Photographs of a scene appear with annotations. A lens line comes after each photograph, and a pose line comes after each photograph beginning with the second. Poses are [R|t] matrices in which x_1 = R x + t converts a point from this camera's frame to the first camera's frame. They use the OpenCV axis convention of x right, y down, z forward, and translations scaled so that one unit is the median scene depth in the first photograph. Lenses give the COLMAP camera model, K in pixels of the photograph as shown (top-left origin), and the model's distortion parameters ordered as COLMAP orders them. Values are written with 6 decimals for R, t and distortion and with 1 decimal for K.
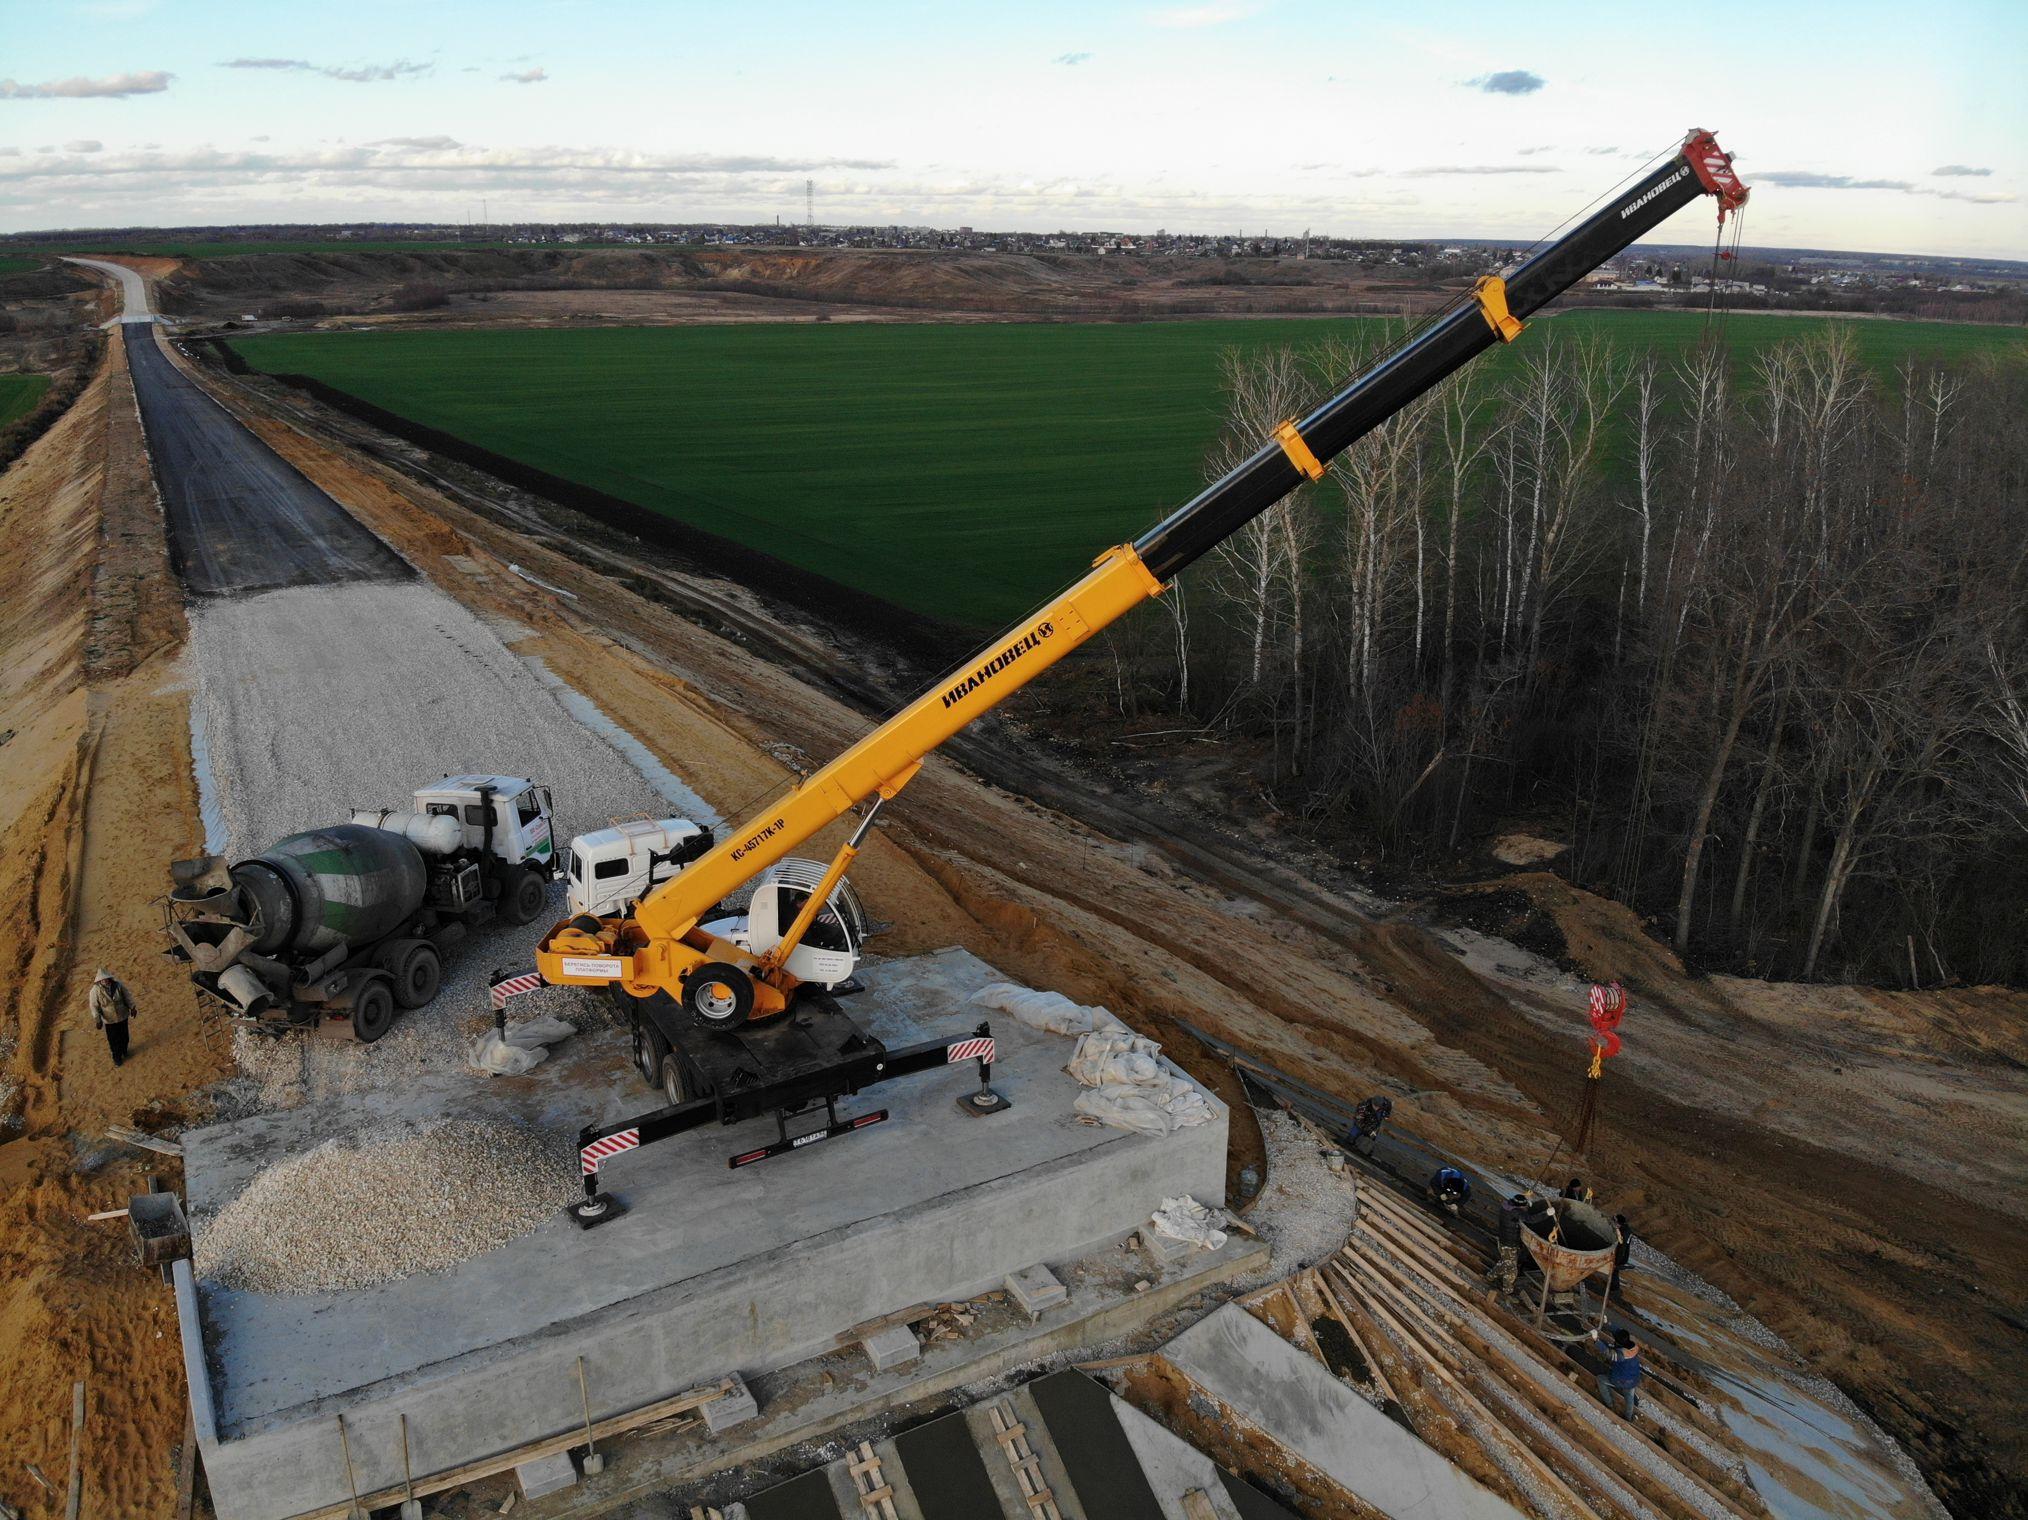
lens RADIAL K [[1514.9, 0, 1026.7], [0, 1514.9, 753.6], [0, 0, 1]] dist [0.025988, -0.126743]
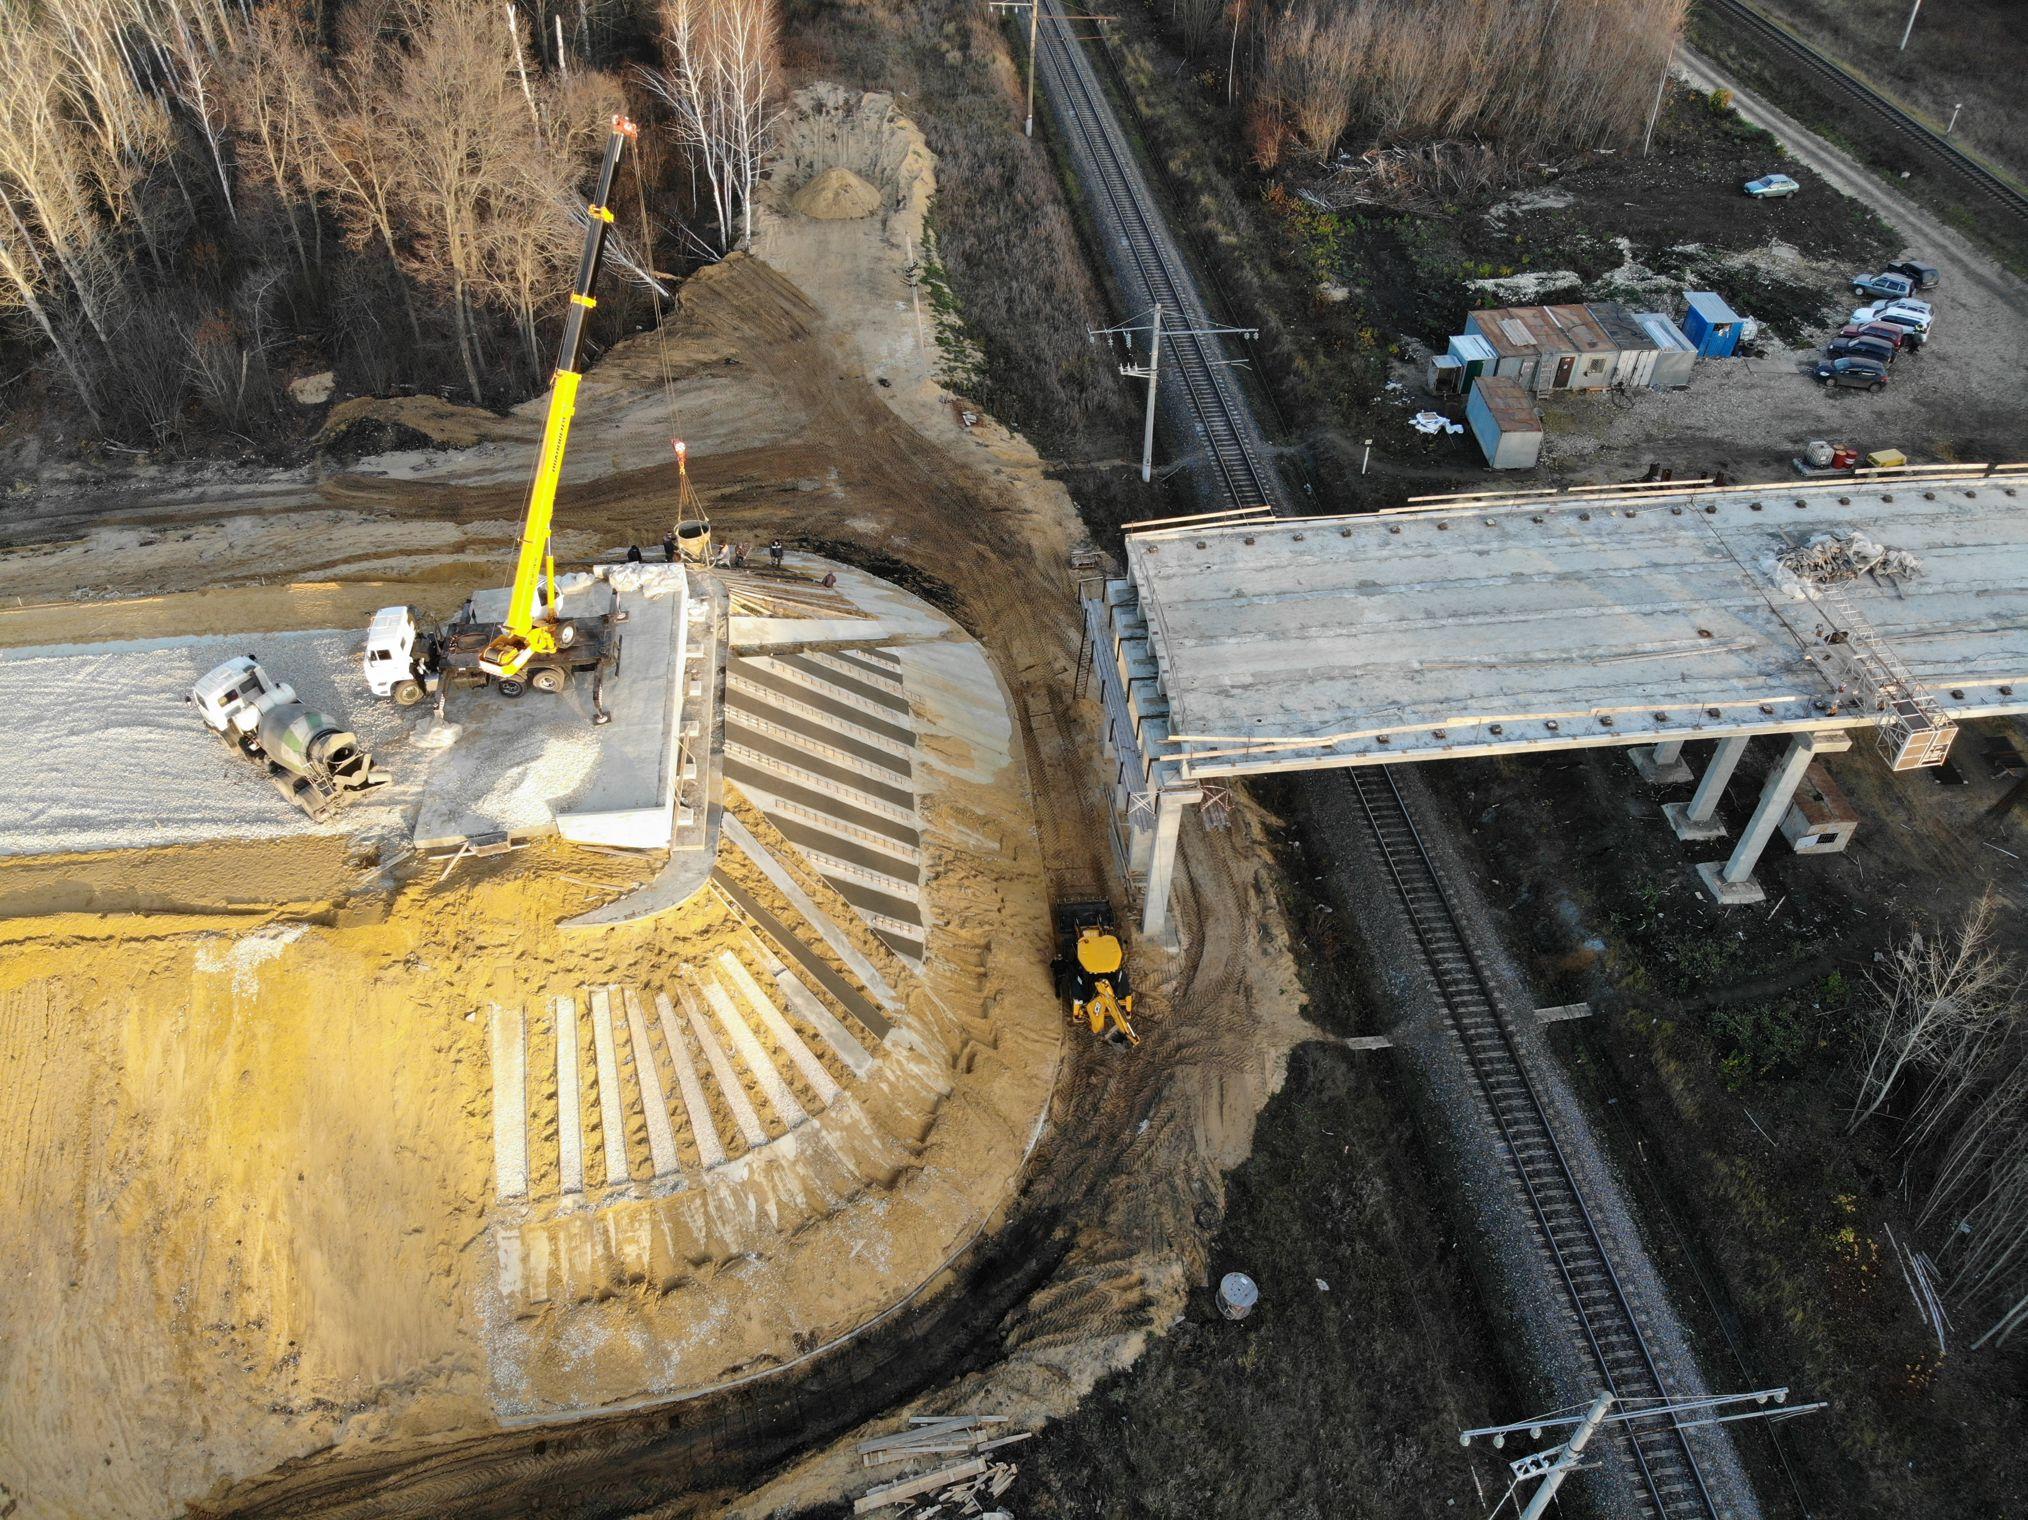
lens RADIAL K [[1514.9, 0, 1012.6], [0, 1514.9, 760.7], [0, 0, 1]] dist [0.025988, -0.126743]
pose [[0.398711, -0.628174, 0.668152, -1.568797], [0.269271, 0.776643, 0.569490, -0.808832], [-0.876654, -0.047148, 0.478805, -0.731490]]
